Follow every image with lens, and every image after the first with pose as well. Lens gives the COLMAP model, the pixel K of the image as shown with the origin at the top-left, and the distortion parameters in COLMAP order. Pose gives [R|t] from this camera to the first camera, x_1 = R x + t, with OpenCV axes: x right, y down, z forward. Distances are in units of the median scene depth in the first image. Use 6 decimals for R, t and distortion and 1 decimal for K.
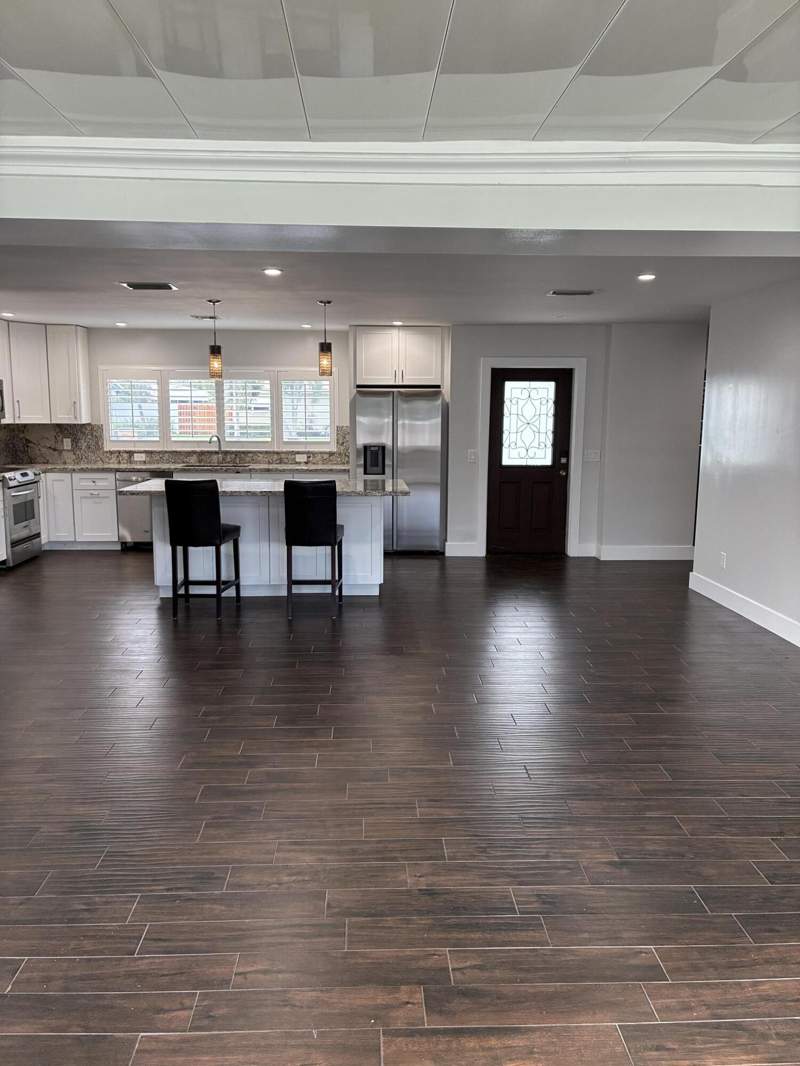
lens RADIAL K [[823.2, 0, 394.7], [0, 823.2, 530.9], [0, 0, 1]] dist [0.046439, -0.007201]
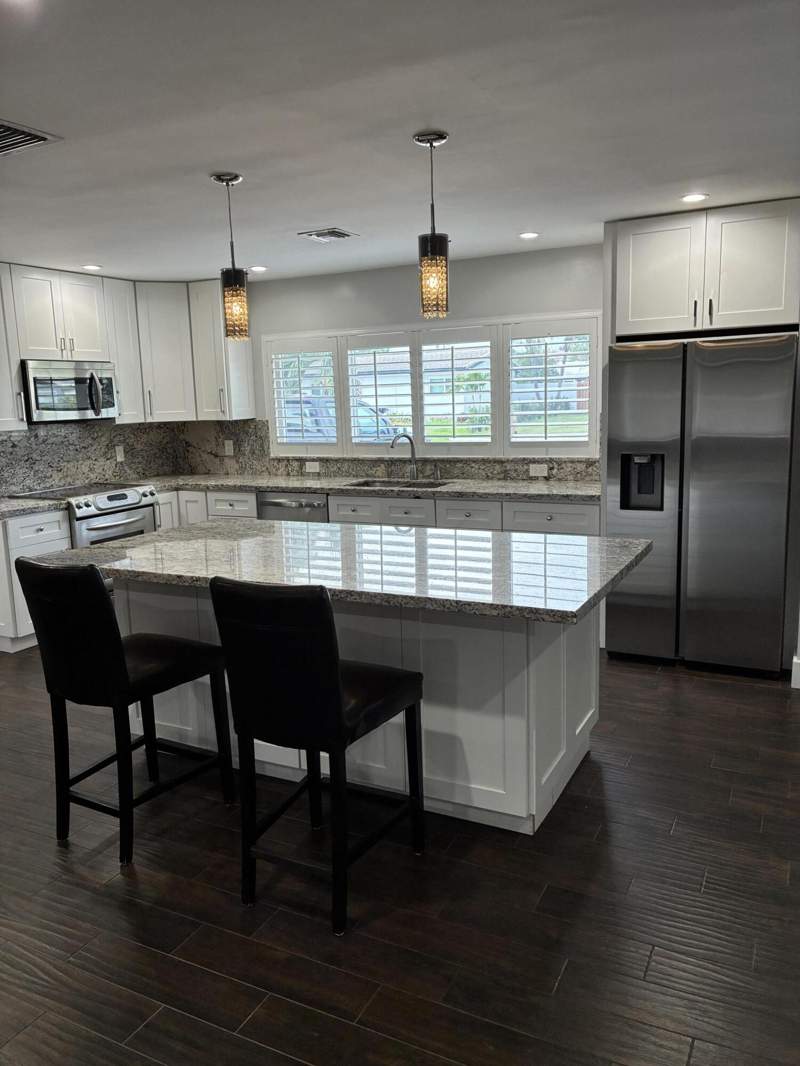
lens RADIAL K [[823.2, 0, 394.7], [0, 823.2, 530.9], [0, 0, 1]] dist [0.046439, -0.007201]
pose [[0.875789, 0.046479, -0.480452, 0.081908], [-0.034259, 0.998828, 0.034178, -0.062137], [0.481477, -0.013473, 0.876355, 0.436150]]
